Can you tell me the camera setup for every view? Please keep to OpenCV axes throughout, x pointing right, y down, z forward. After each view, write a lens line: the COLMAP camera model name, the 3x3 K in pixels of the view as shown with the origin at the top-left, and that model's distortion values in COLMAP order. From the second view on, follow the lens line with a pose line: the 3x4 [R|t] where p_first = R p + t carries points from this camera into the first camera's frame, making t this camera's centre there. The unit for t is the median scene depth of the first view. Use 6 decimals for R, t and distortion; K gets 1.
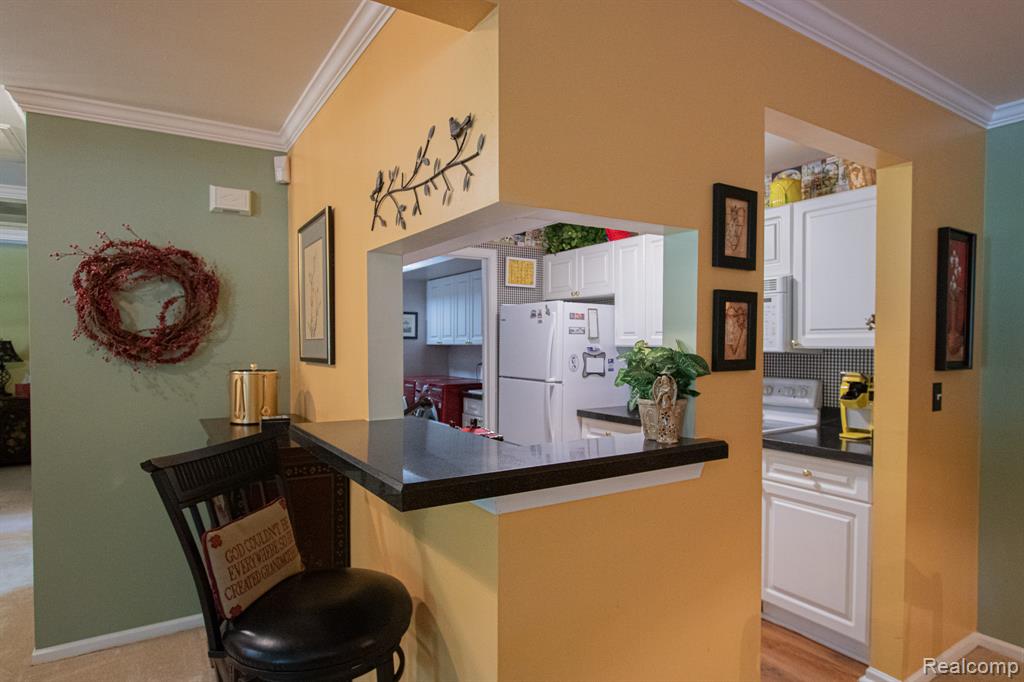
lens RADIAL K [[575.2, 0, 519.5], [0, 575.2, 353.2], [0, 0, 1]] dist [-0.008546, -0.000602]
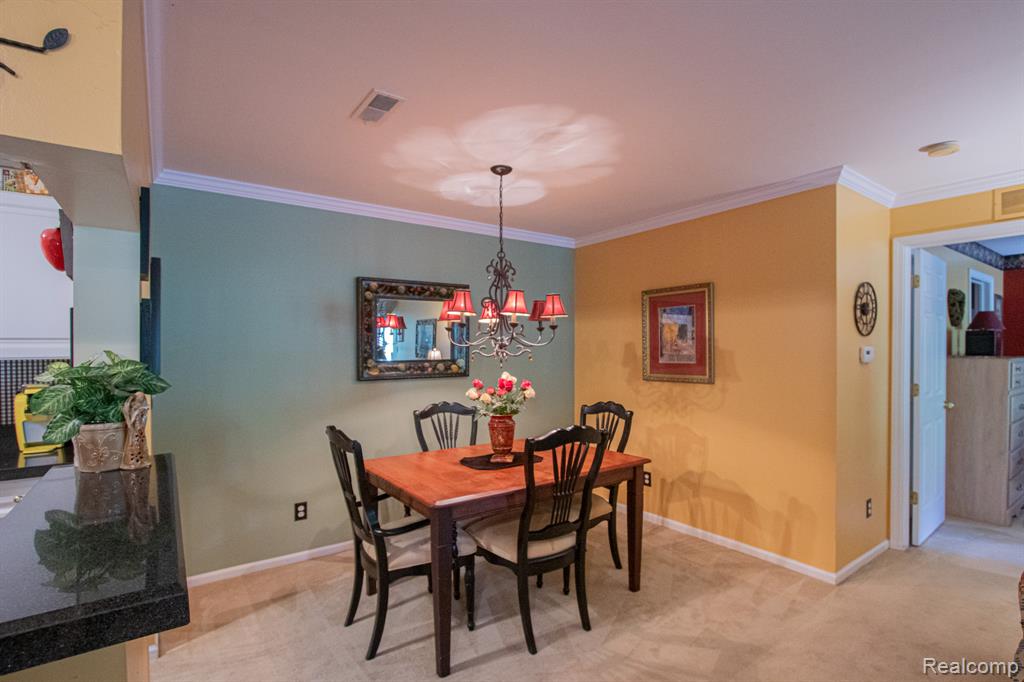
lens RADIAL K [[495.2, 0, 514.3], [0, 495.2, 355.1], [0, 0, 1]] dist [-0.013650, 0.000249]
pose [[-0.047827, -0.015226, 0.998740, -0.284268], [0.024096, 0.999575, 0.016392, -0.009519], [-0.998565, 0.024849, -0.047440, 0.243339]]
